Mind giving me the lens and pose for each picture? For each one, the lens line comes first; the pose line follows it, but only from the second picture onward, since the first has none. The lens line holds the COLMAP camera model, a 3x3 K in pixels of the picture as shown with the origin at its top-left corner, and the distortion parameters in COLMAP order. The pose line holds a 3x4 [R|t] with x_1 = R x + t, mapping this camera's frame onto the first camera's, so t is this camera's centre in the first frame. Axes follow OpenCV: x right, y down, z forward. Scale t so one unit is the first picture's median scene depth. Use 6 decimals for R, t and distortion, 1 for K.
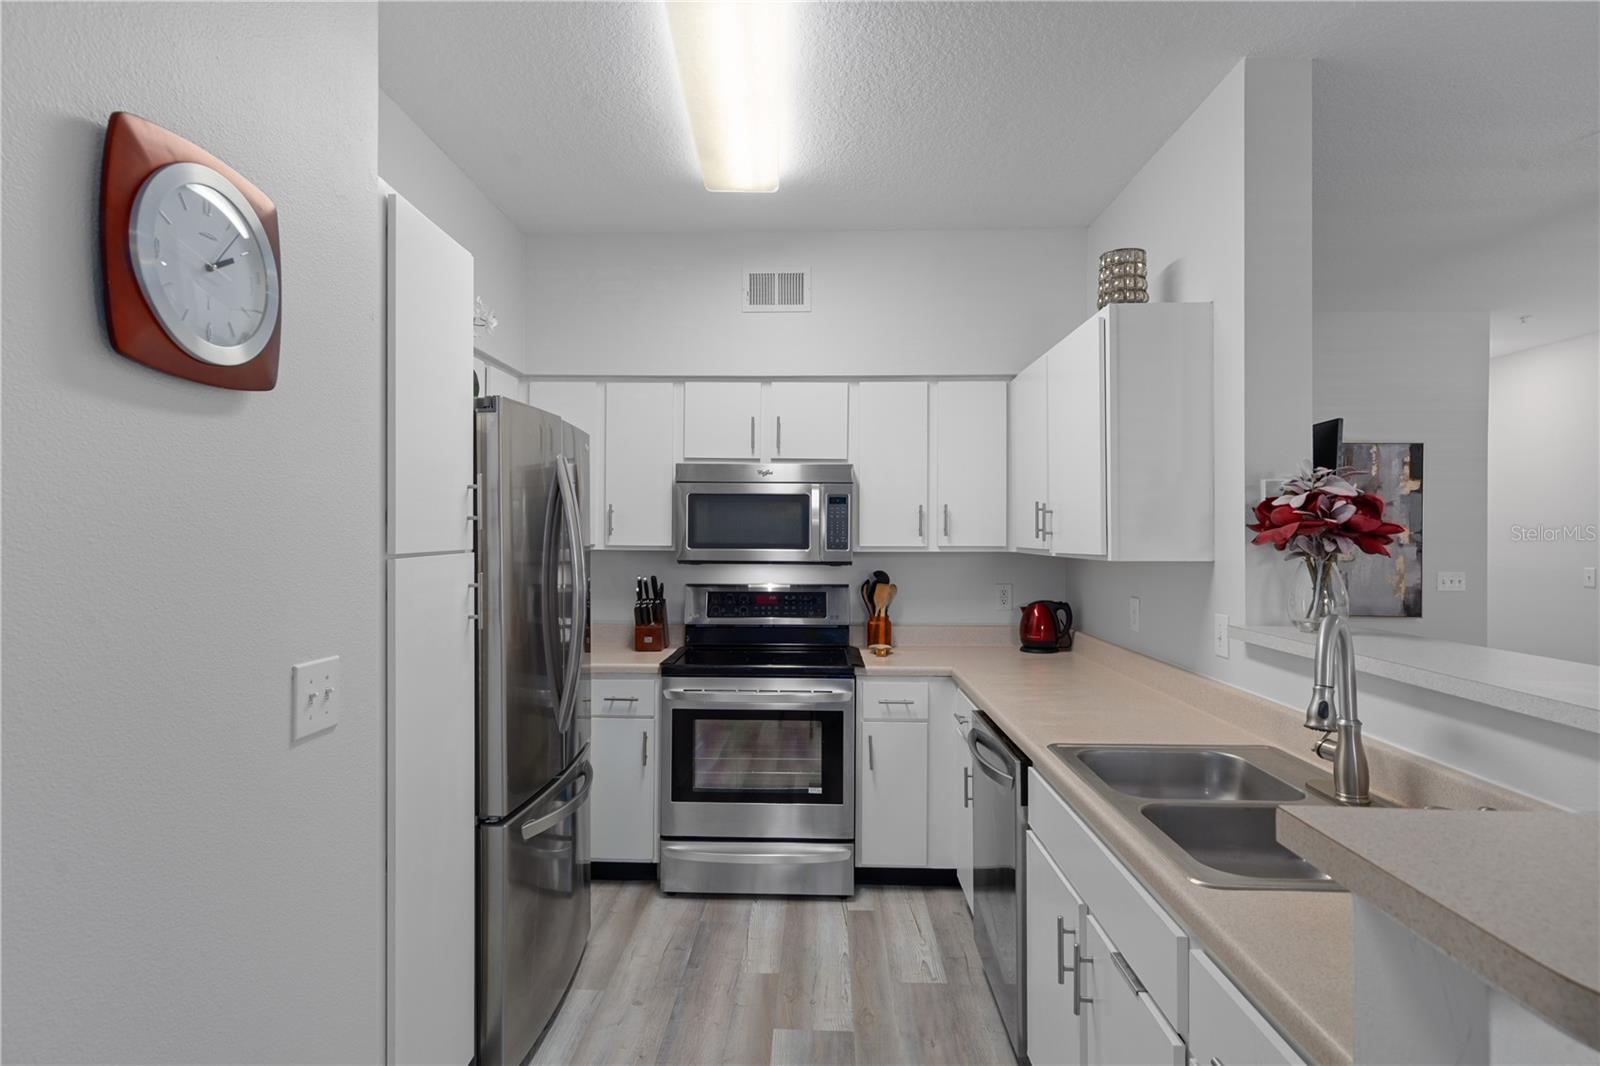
lens RADIAL K [[826.2, 0, 800.0], [0, 826.2, 533.0], [0, 0, 1]] dist [0.004070, 0.000477]
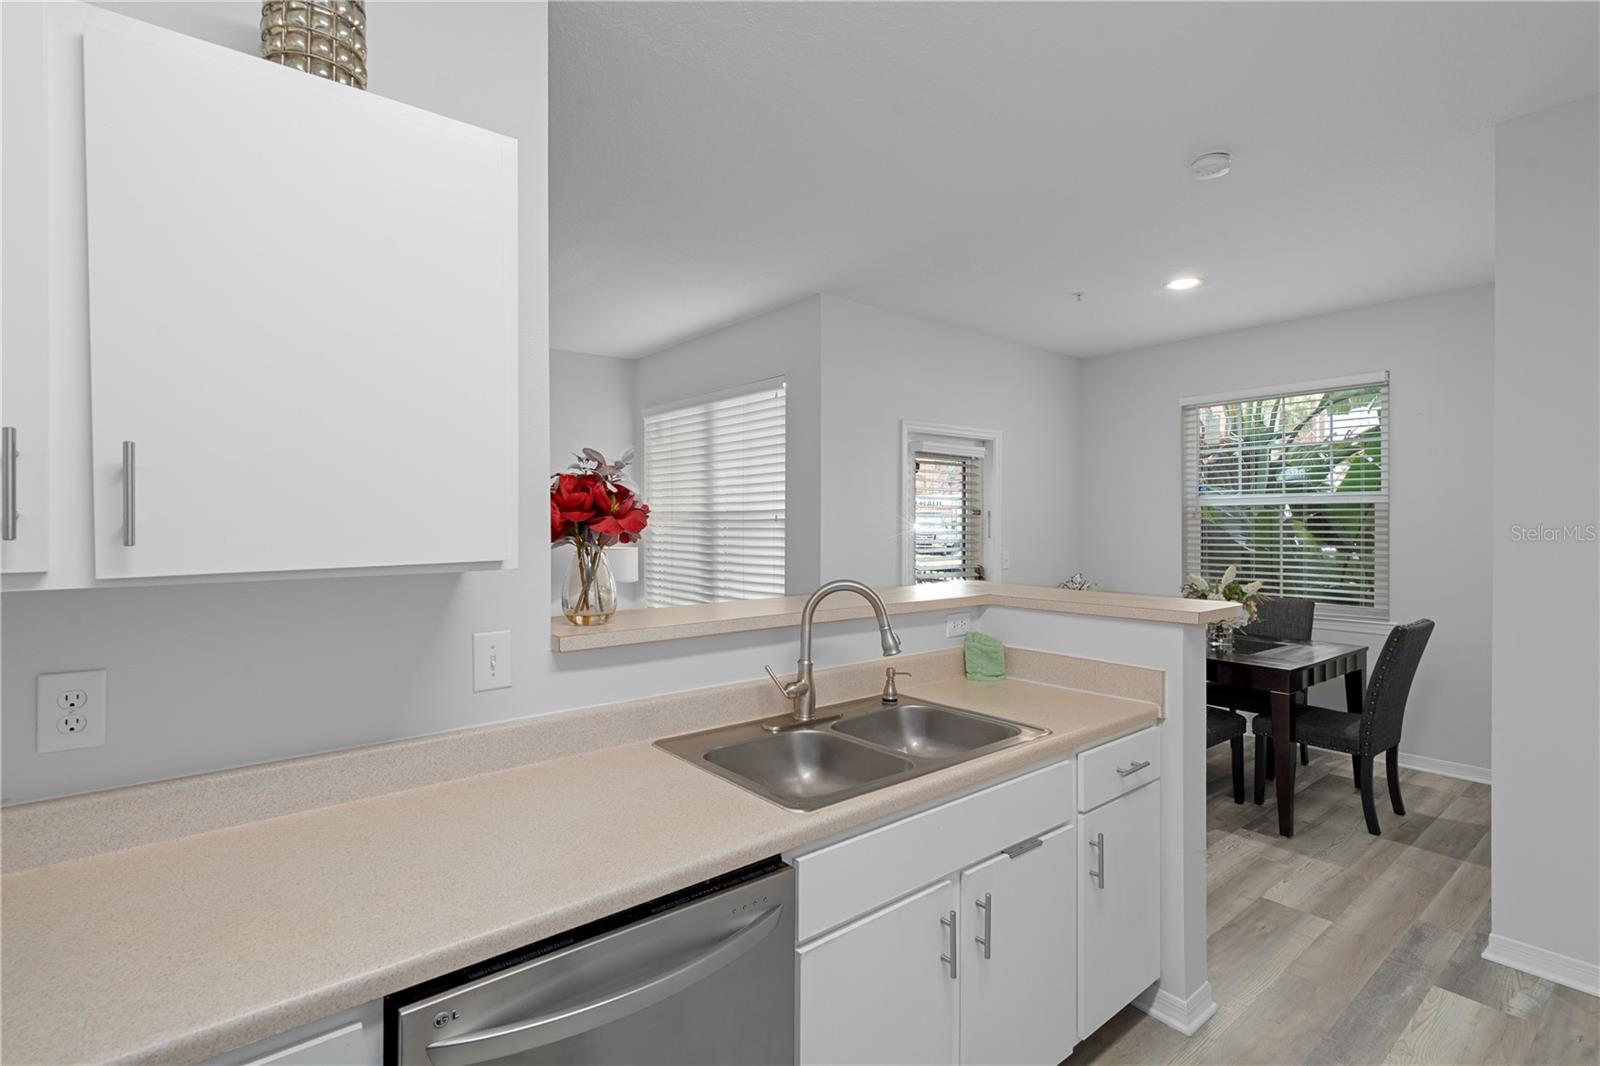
lens RADIAL K [[743.9, 0, 776.0], [0, 743.9, 524.3], [0, 0, 1]] dist [-0.001645, 0.000509]
pose [[-0.635972, -0.004680, 0.771698, -0.125462], [0.001784, 0.999970, 0.007535, -0.002194], [-0.771710, 0.006169, -0.635944, 0.904231]]
